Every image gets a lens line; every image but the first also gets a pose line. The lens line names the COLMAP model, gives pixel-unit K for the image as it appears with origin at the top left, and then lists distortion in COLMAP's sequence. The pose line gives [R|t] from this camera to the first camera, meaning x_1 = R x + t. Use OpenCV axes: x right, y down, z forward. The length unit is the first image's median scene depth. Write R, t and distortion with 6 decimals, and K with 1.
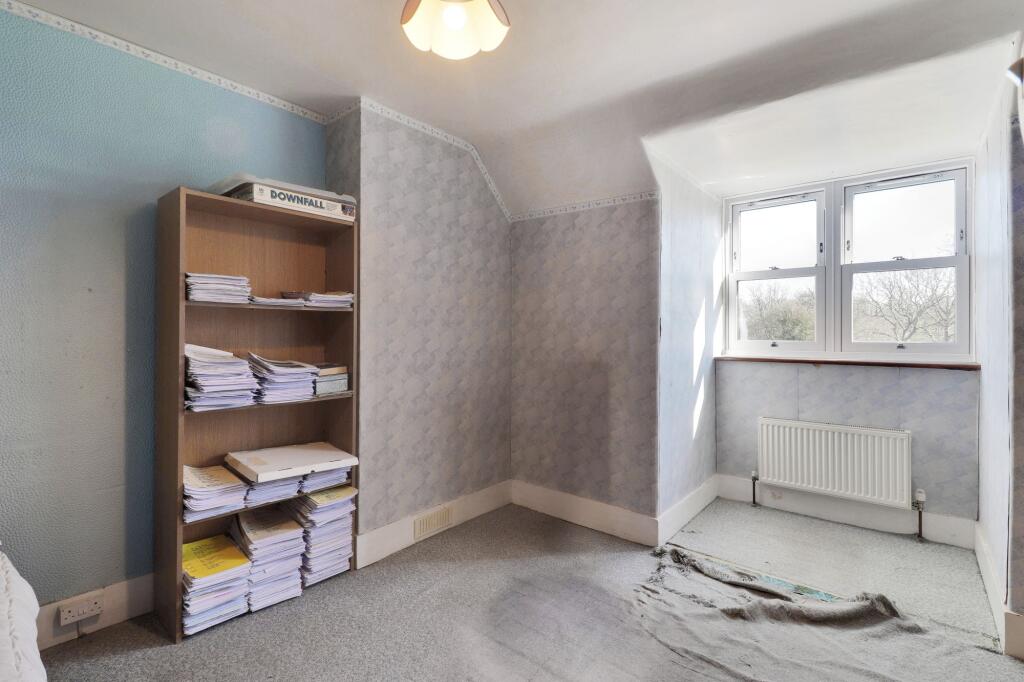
lens RADIAL K [[474.8, 0, 513.4], [0, 474.8, 335.4], [0, 0, 1]] dist [0.016186, -0.008846]
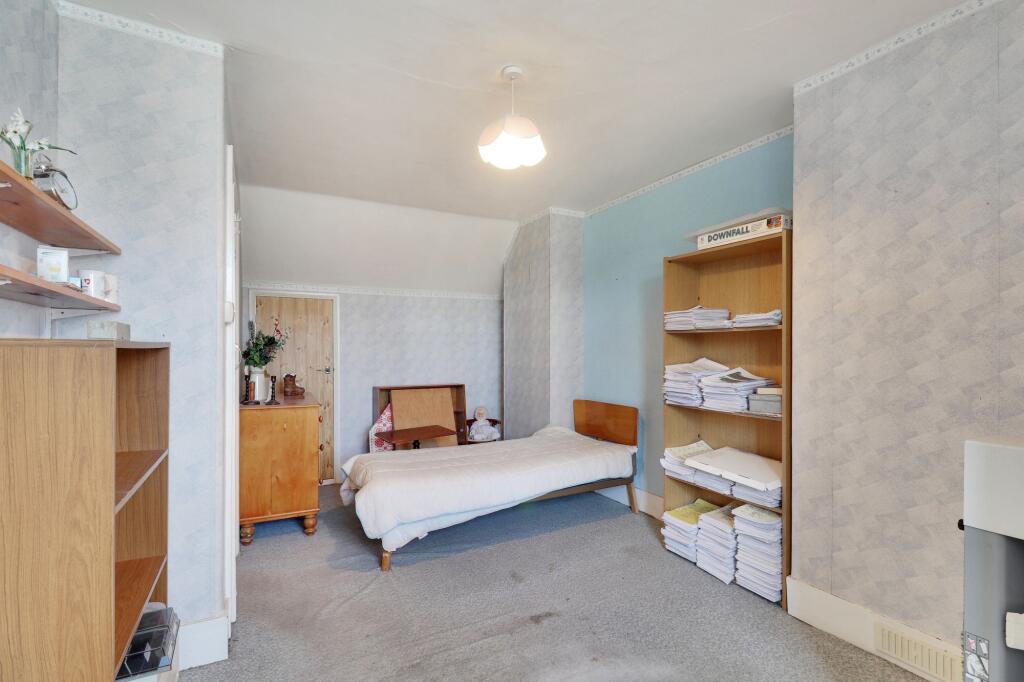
lens RADIAL K [[474.8, 0, 512.4], [0, 474.8, 346.9], [0, 0, 1]] dist [0.016186, -0.008846]
pose [[-0.371327, 0.003822, -0.928494, 0.733346], [0.004707, 0.999986, 0.002234, -0.020711], [0.928490, -0.003540, -0.371340, 0.878939]]
